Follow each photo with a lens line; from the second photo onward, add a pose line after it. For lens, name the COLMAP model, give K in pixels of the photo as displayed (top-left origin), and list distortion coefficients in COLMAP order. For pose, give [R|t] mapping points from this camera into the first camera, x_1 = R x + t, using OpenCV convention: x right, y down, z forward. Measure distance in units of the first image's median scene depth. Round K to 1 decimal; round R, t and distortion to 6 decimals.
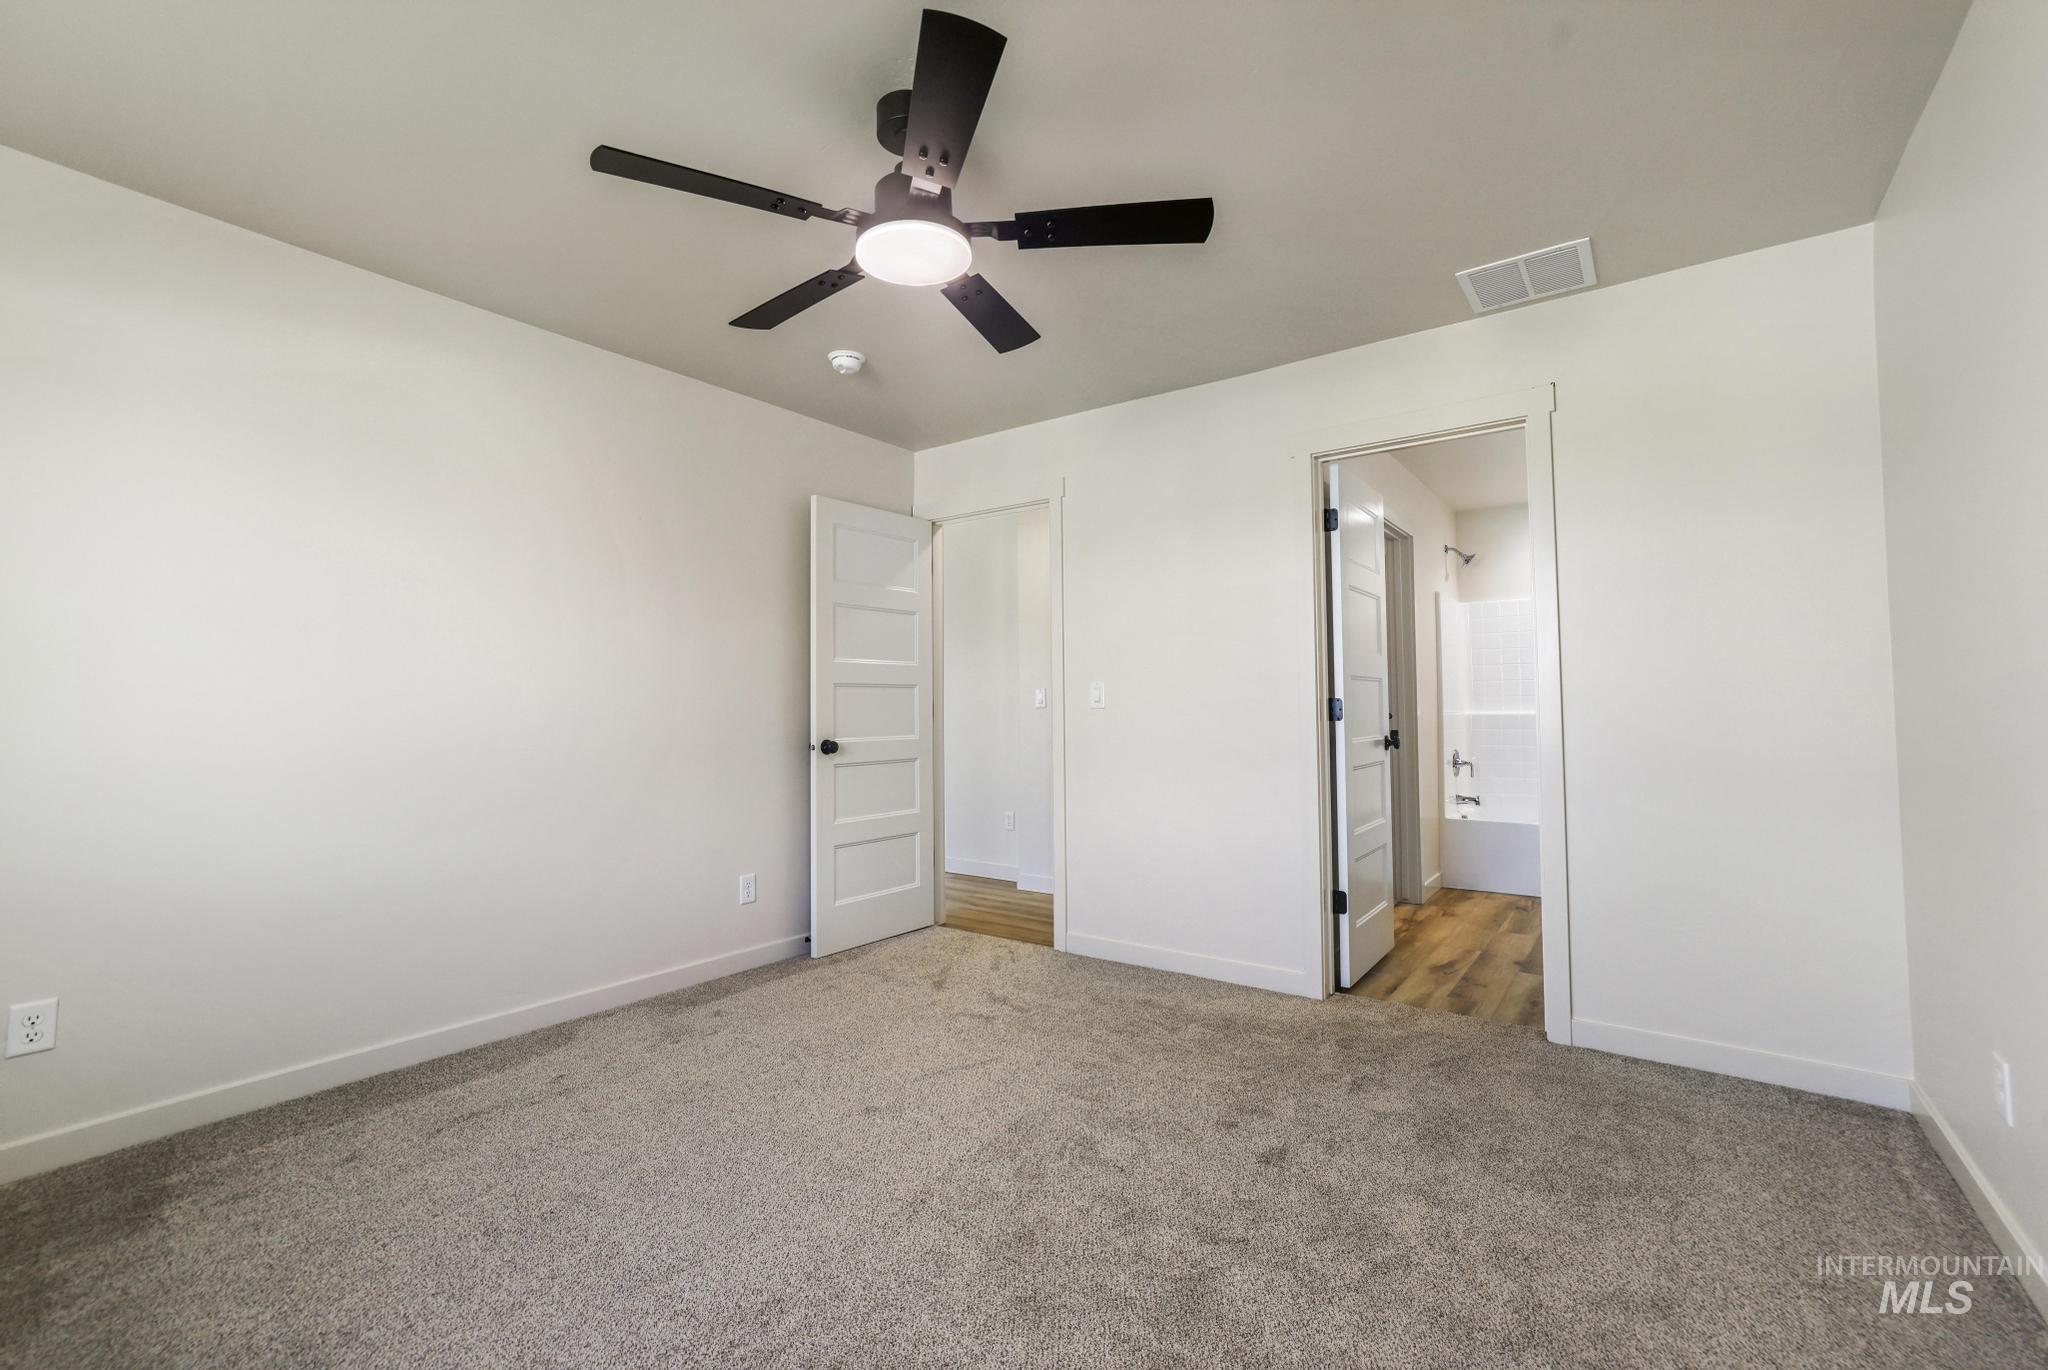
lens RADIAL K [[873.1, 0, 1007.7], [0, 873.1, 677.7], [0, 0, 1]] dist [-0.042193, 0.016799]
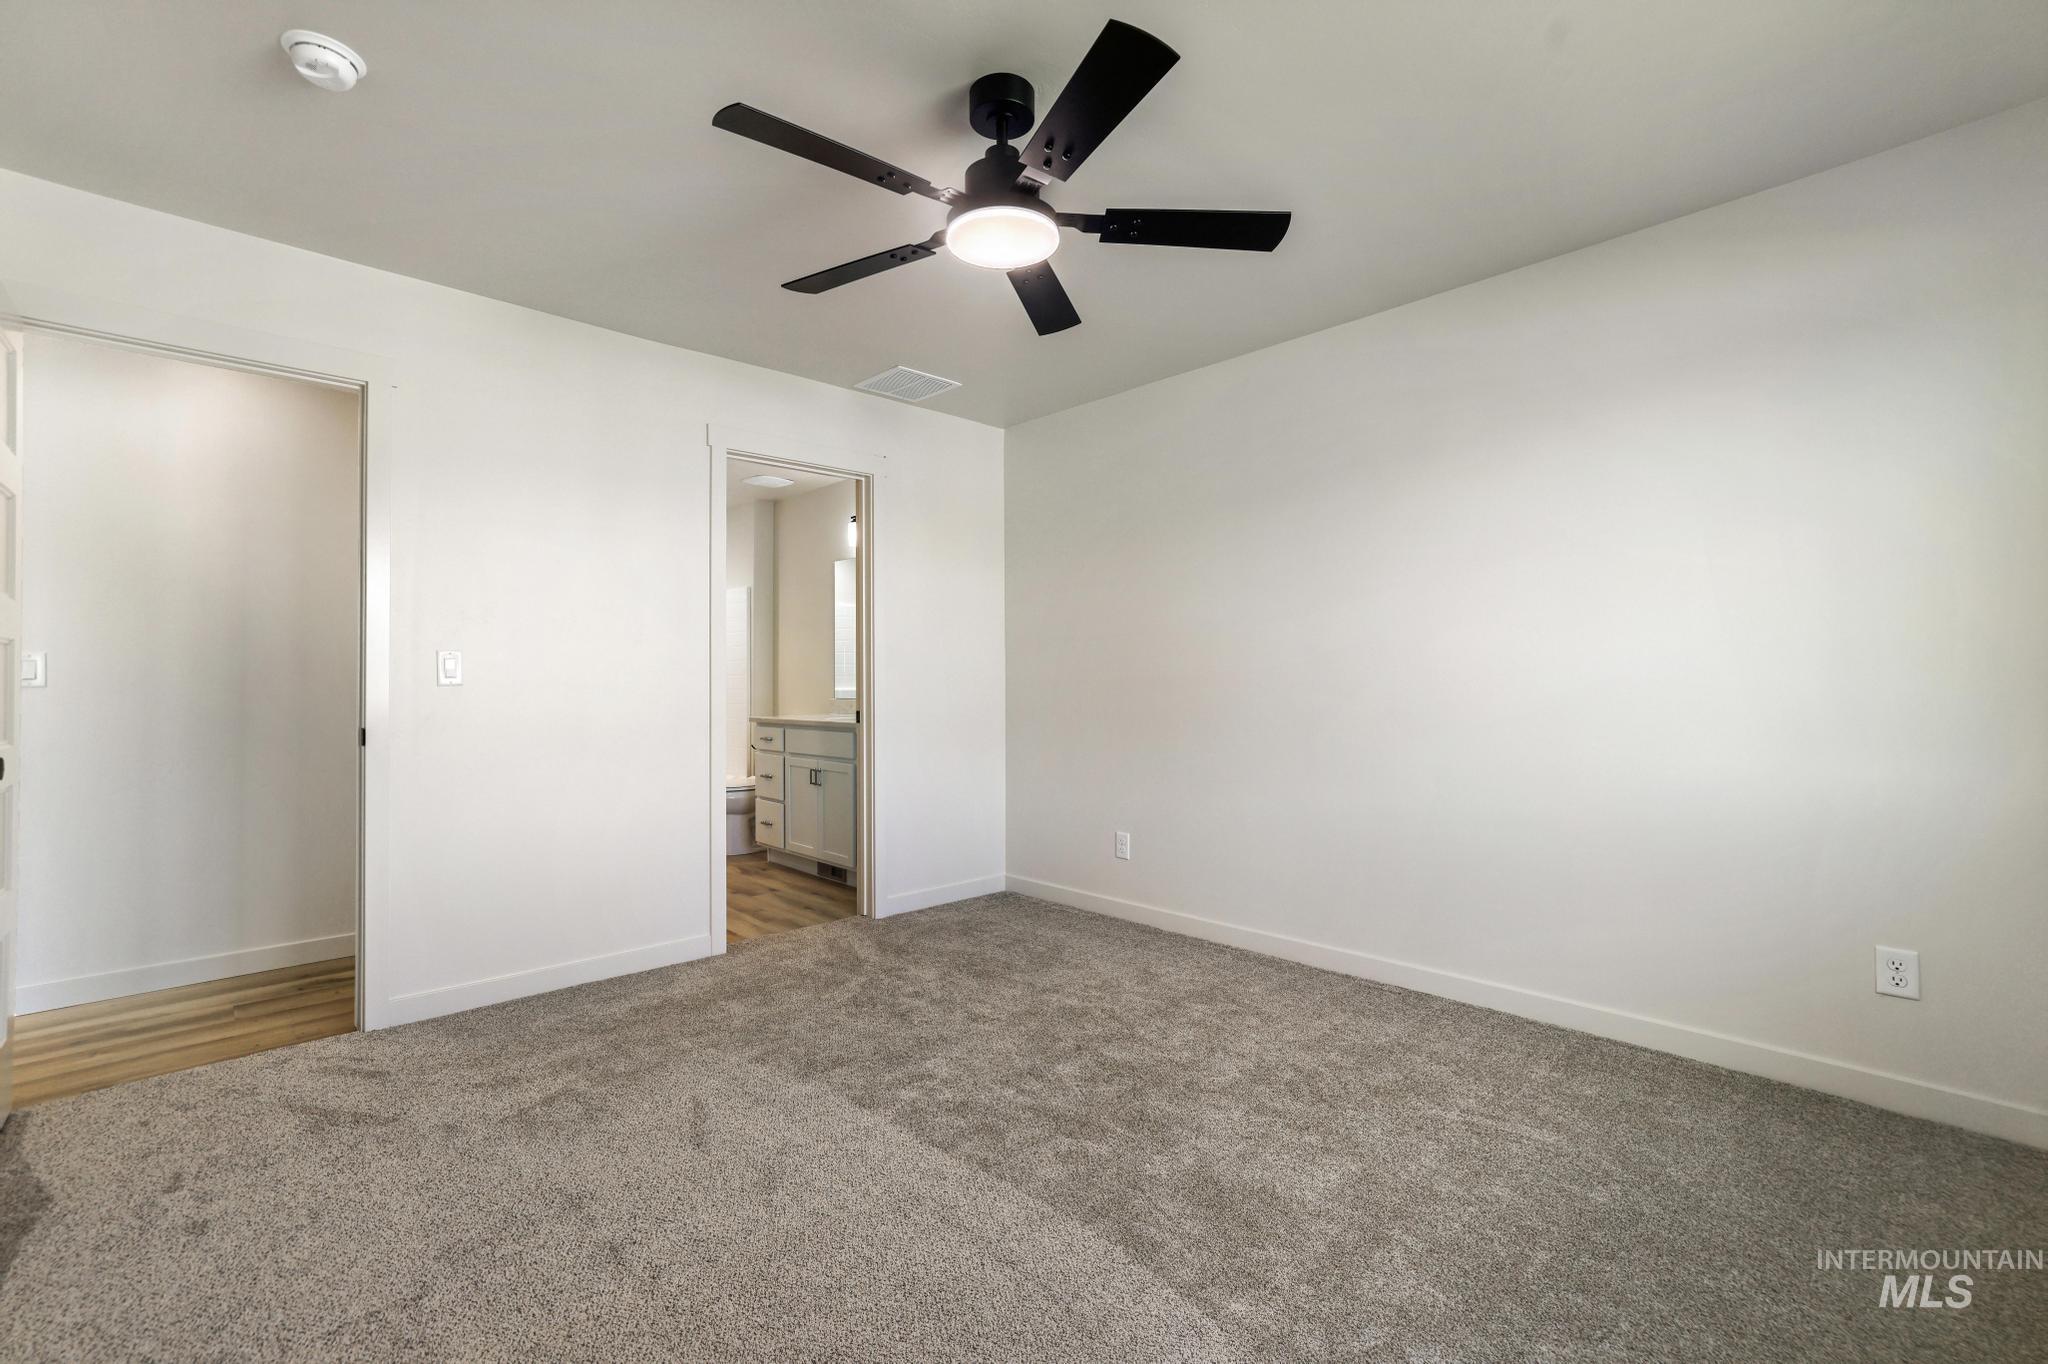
lens RADIAL K [[873.1, 0, 1007.7], [0, 873.1, 674.7], [0, 0, 1]] dist [-0.042193, 0.016799]
pose [[0.177117, 0.009892, 0.984140, -0.768309], [-0.032473, 0.999464, -0.004202, 0.019208], [-0.983654, -0.031214, 0.177343, 0.552462]]
